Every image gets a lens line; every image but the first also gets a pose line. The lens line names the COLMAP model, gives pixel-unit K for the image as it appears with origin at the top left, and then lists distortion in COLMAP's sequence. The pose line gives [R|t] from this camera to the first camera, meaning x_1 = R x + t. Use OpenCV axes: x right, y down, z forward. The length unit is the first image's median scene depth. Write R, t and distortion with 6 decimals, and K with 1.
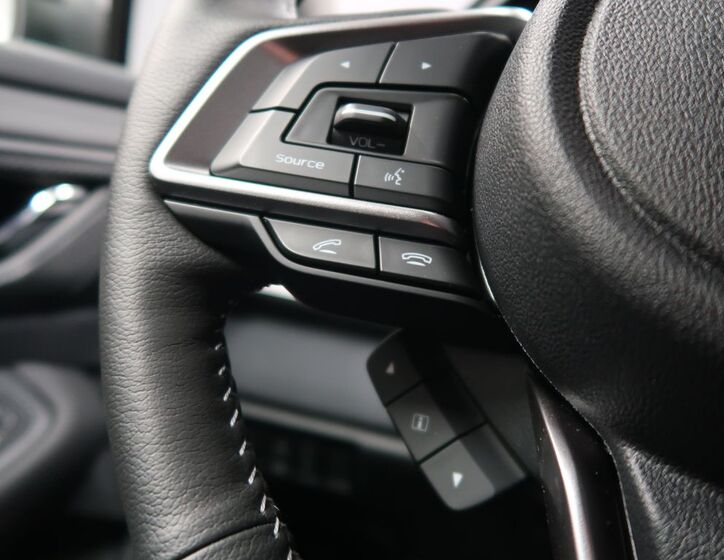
lens RADIAL K [[580.0, 0, 362.0], [0, 580.0, 280.0], [0, 0, 1]] dist [-0.003446, -0.001627]
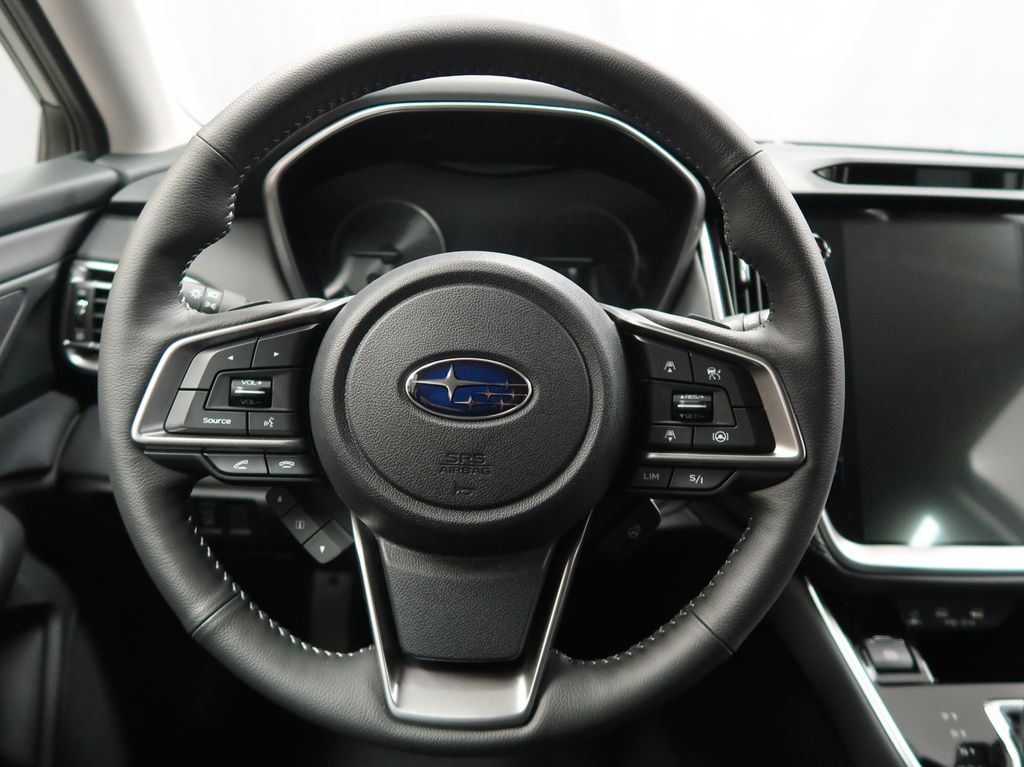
lens RADIAL K [[769.4, 0, 512.0], [0, 769.4, 383.5], [0, 0, 1]] dist [-0.040767, -0.000225]
pose [[0.925084, -0.161779, 0.343580, -0.053013], [0.065003, 0.958826, 0.276456, -0.948326], [-0.374158, -0.233411, 0.897510, -1.589326]]
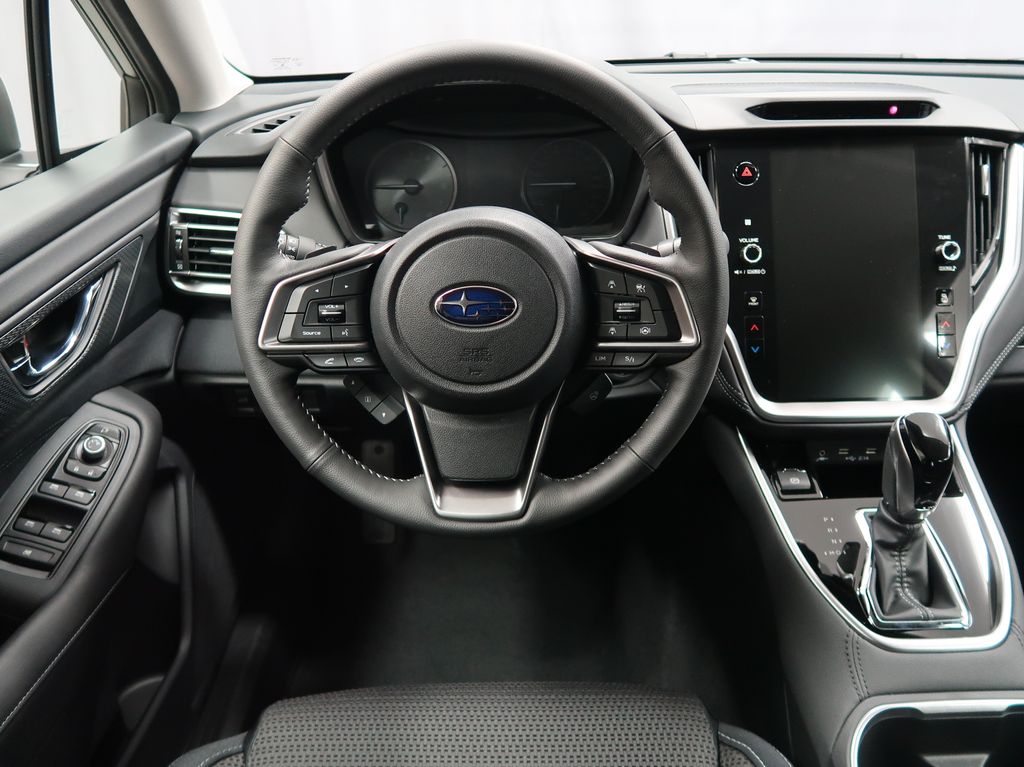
lens RADIAL K [[769.4, 0, 512.0], [0, 769.4, 383.5], [0, 0, 1]] dist [-0.040767, -0.000225]
pose [[0.926204, -0.246331, 0.285423, -0.333822], [0.110623, 0.901284, 0.418868, -1.462834], [-0.360428, -0.356383, 0.862023, -2.743275]]
